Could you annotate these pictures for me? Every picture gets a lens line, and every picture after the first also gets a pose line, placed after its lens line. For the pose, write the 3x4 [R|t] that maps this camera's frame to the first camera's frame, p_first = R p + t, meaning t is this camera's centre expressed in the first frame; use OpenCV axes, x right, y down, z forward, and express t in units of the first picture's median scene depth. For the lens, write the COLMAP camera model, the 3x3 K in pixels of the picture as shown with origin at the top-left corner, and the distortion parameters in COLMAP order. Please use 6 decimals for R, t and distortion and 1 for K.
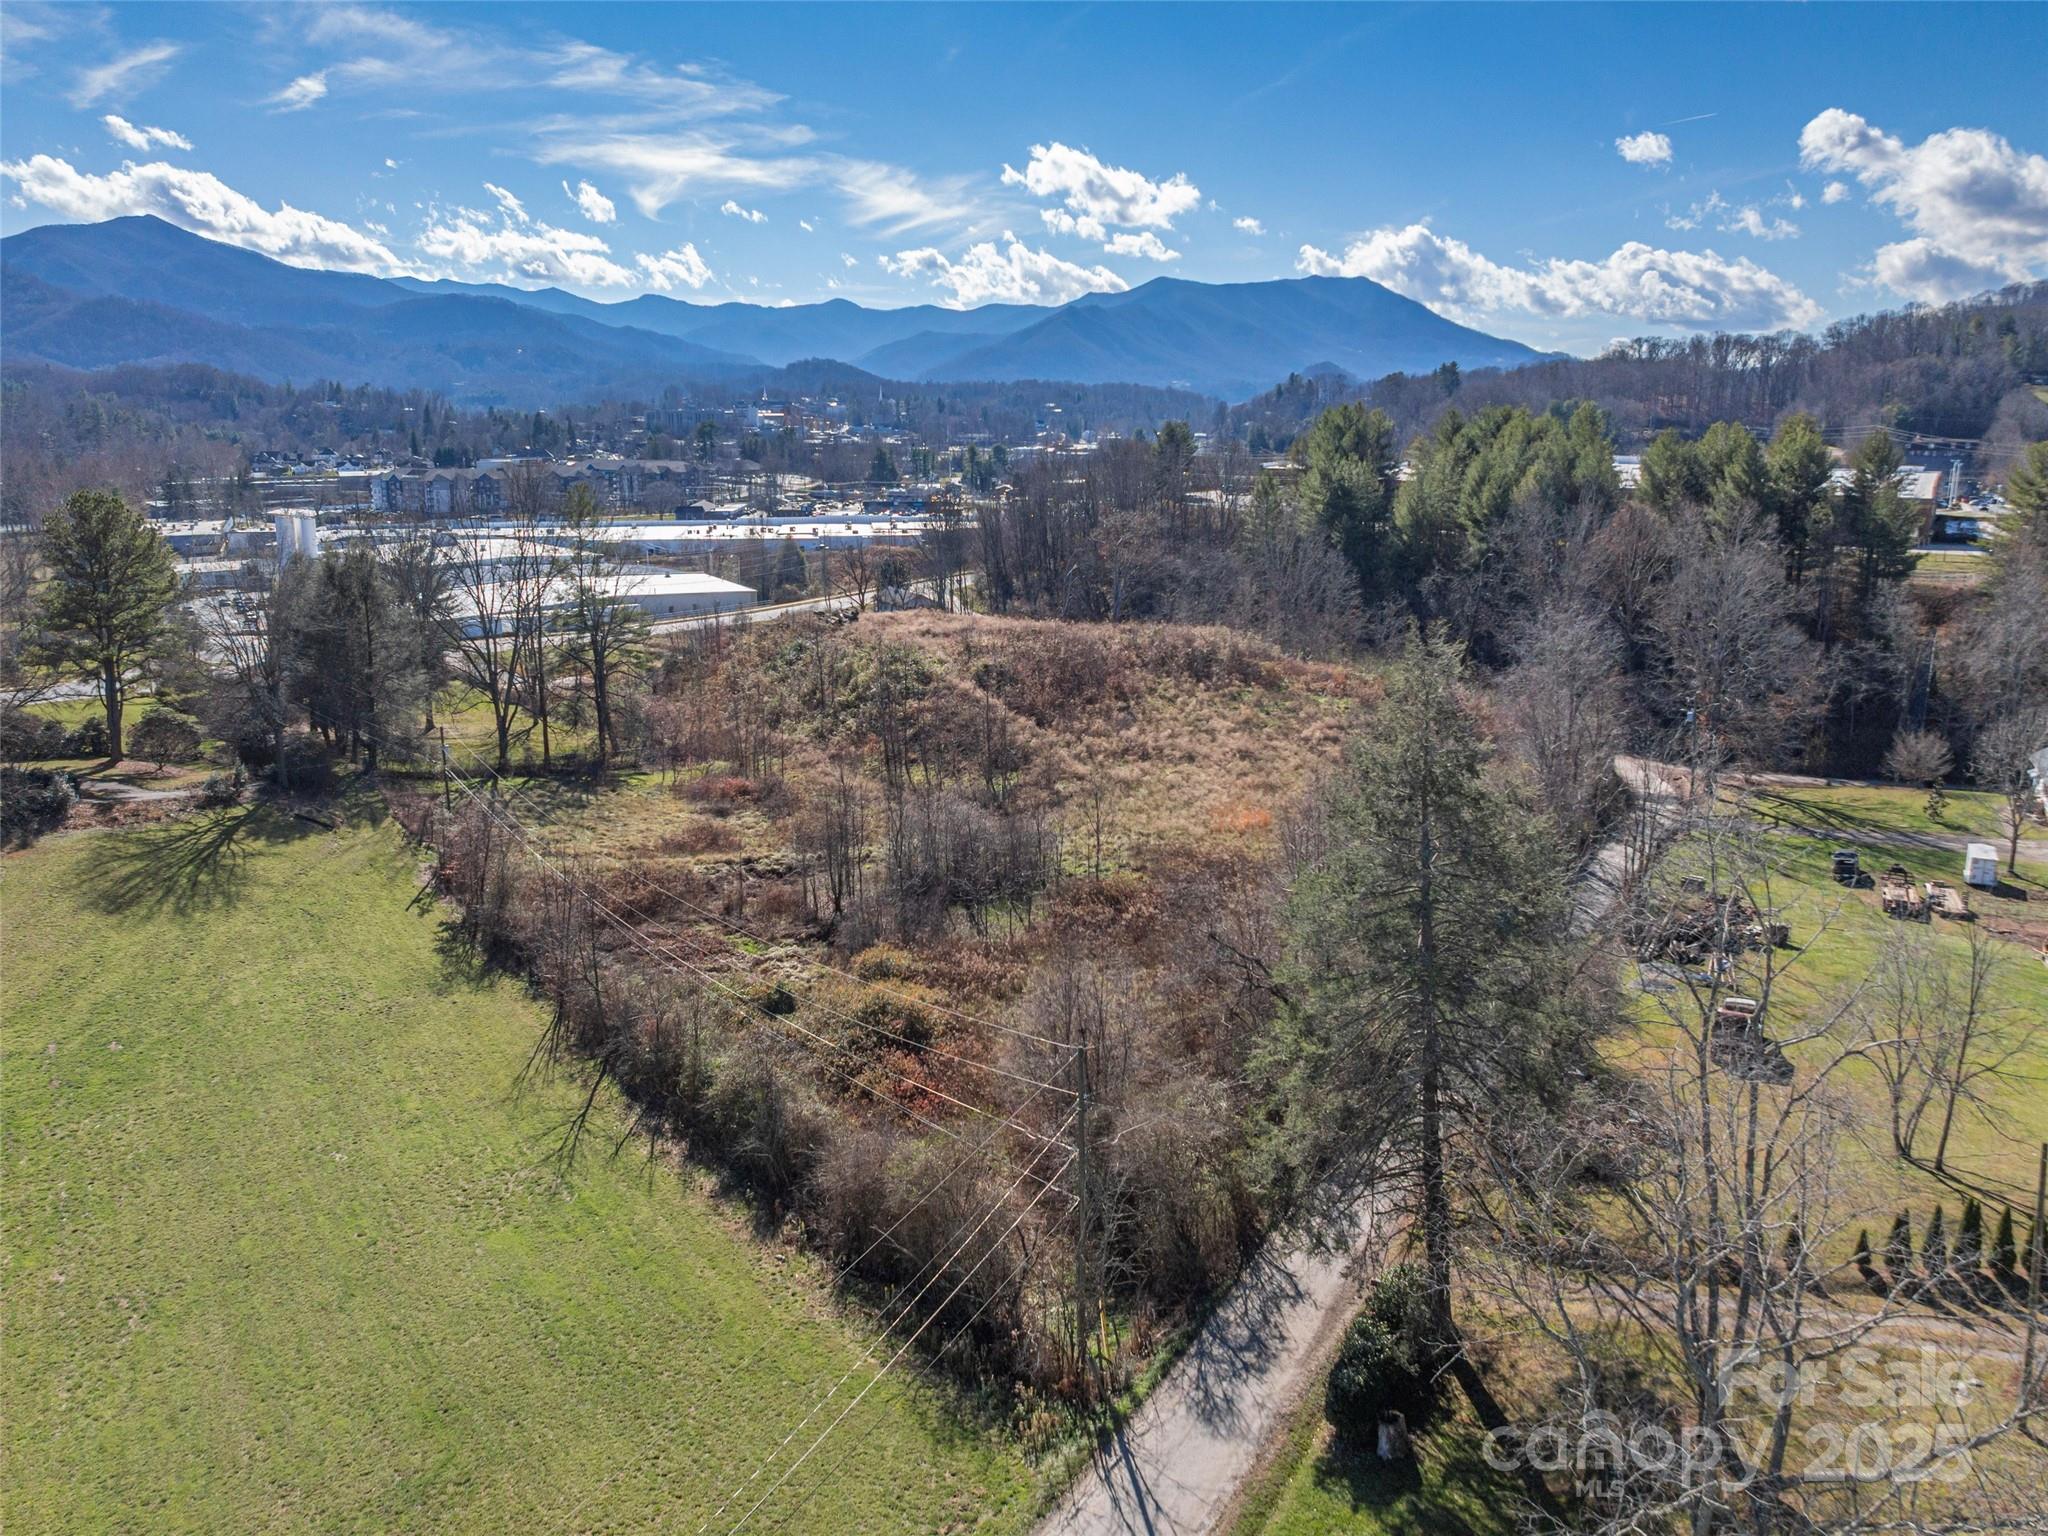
lens RADIAL K [[1454.7, 0, 1024.0], [0, 1454.7, 768.0], [0, 0, 1]] dist [-0.024375, -0.000590]
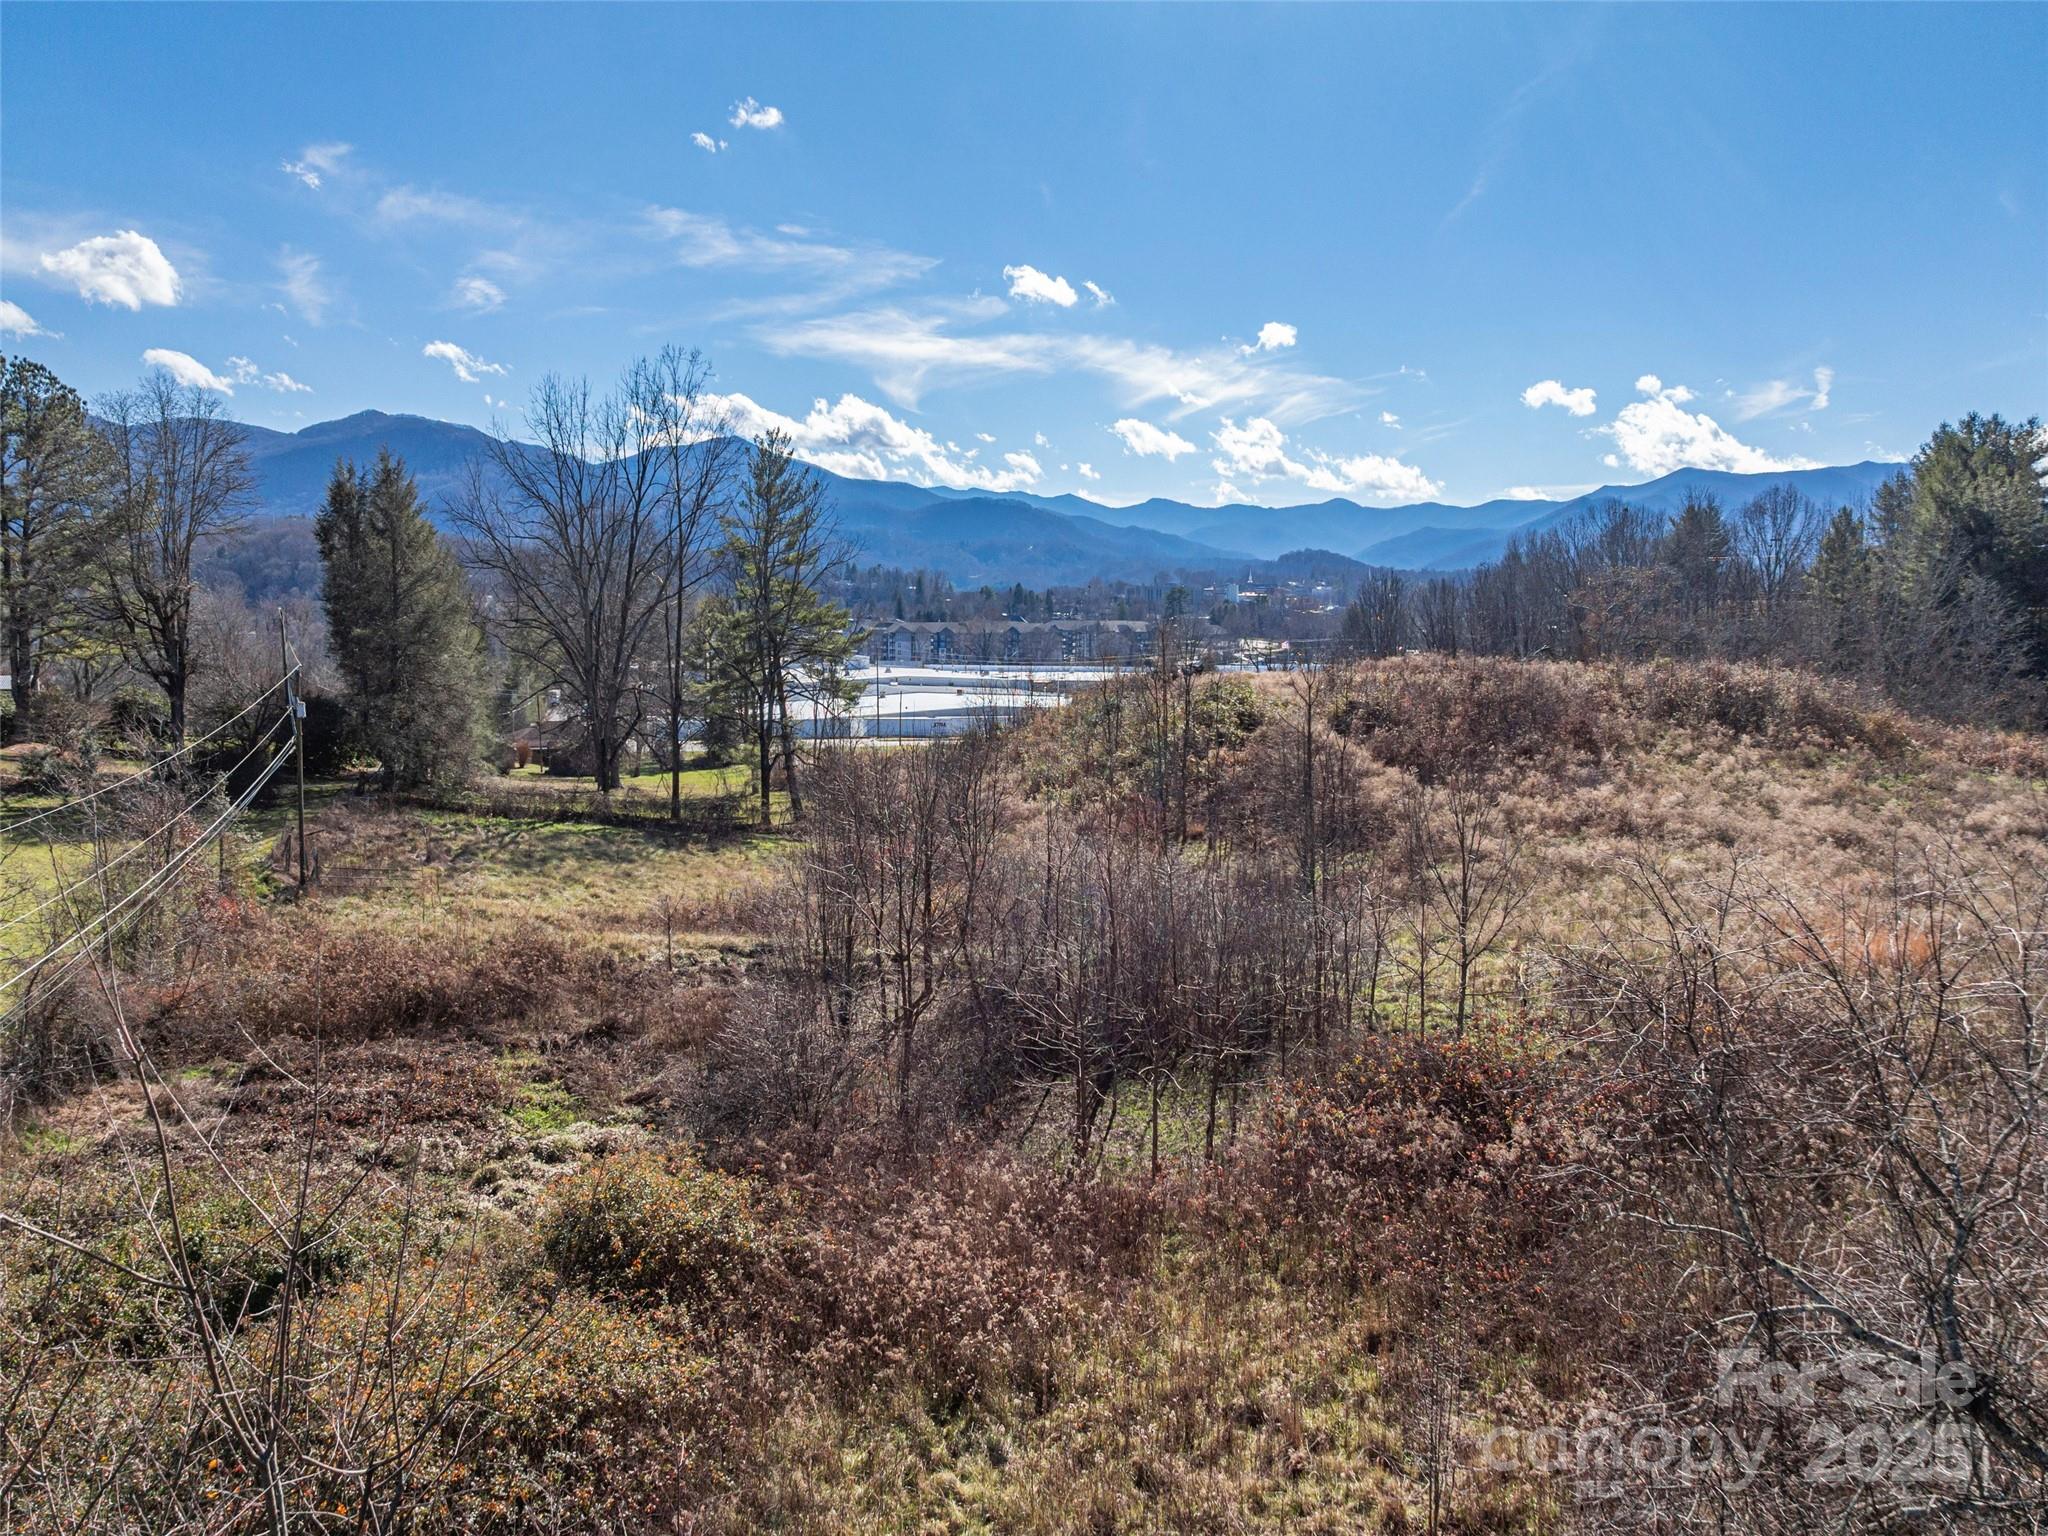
lens RADIAL K [[1454.7, 0, 1024.0], [0, 1454.7, 768.0], [0, 0, 1]] dist [-0.024375, -0.000590]
pose [[0.945027, 0.033580, -0.325265, 0.046180], [-0.076167, 0.989957, -0.119094, 0.042353], [0.317999, 0.137321, 0.938093, 0.435019]]
